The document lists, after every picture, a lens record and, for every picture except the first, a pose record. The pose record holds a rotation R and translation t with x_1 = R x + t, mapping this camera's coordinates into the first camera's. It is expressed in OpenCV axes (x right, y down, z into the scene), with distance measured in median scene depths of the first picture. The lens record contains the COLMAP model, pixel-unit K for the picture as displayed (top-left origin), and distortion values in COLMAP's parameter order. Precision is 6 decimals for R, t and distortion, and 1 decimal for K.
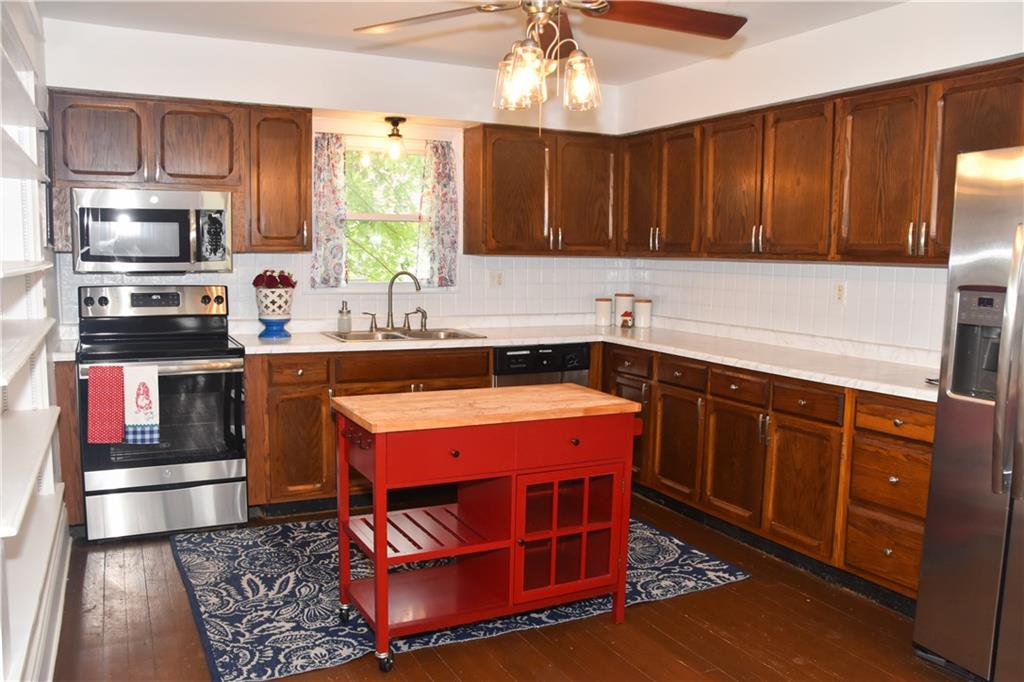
lens RADIAL K [[823.7, 0, 515.0], [0, 823.7, 352.9], [0, 0, 1]] dist [-0.168892, 0.139290]
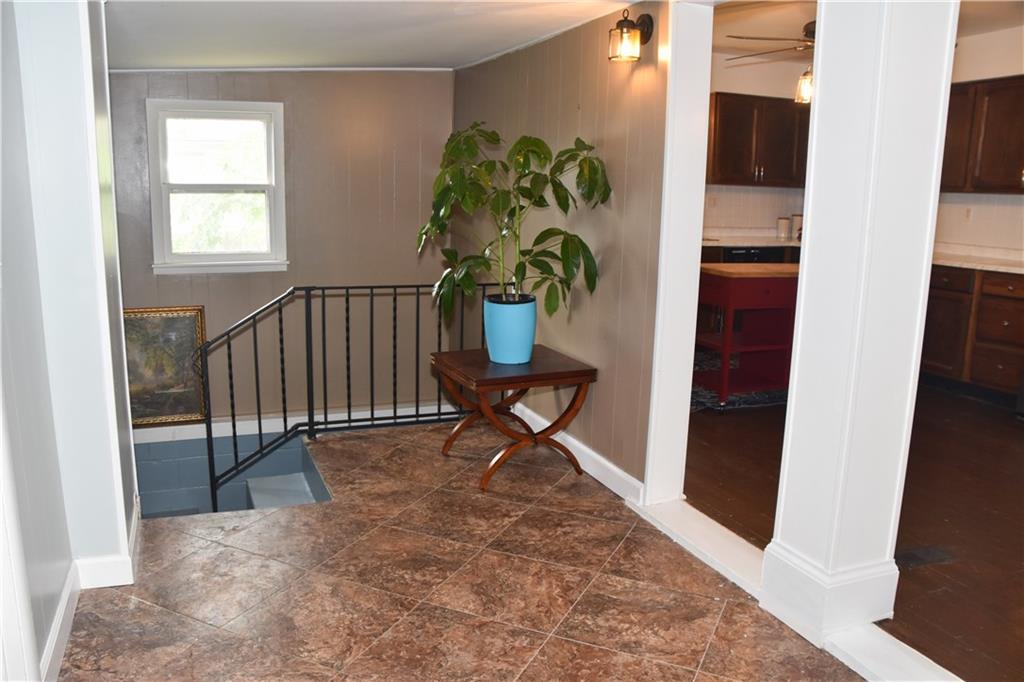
lens RADIAL K [[839.5, 0, 507.6], [0, 839.5, 351.3], [0, 0, 1]] dist [-0.166019, 0.159972]
pose [[0.997137, 0.022849, -0.072079, -0.382432], [-0.017342, 0.996947, 0.076129, 0.092321], [0.073598, -0.074661, 0.994489, -0.657297]]
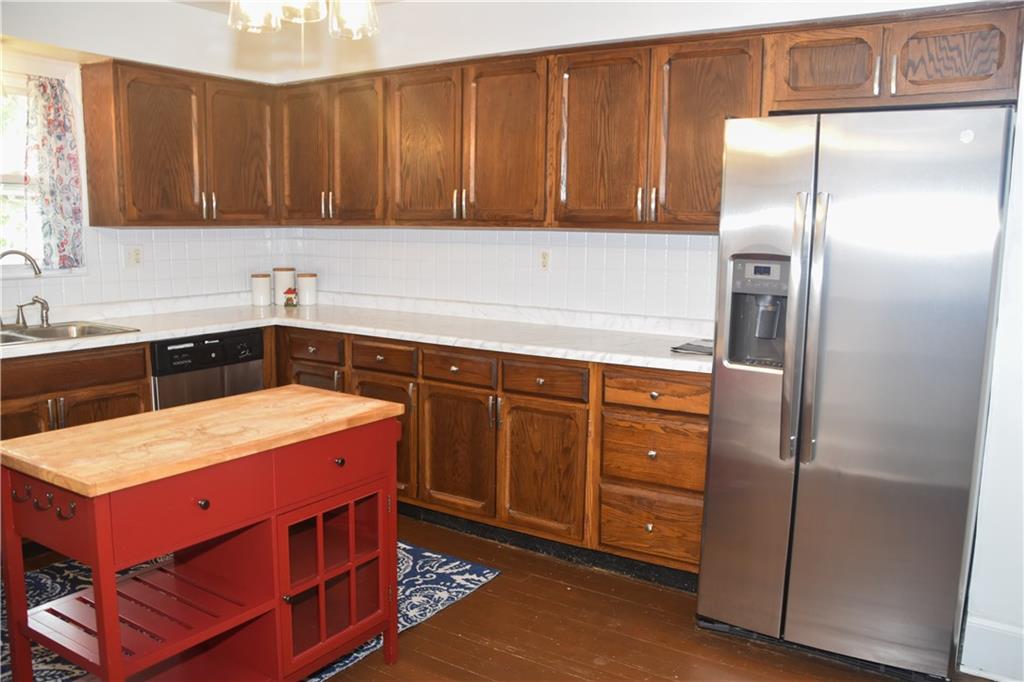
lens RADIAL K [[823.7, 0, 515.0], [0, 823.7, 352.9], [0, 0, 1]] dist [-0.168892, 0.139290]
pose [[0.867104, -0.079842, 0.491686, -0.130431], [0.058106, 0.996545, 0.059353, -0.028004], [-0.494726, -0.022895, 0.868747, 0.185623]]
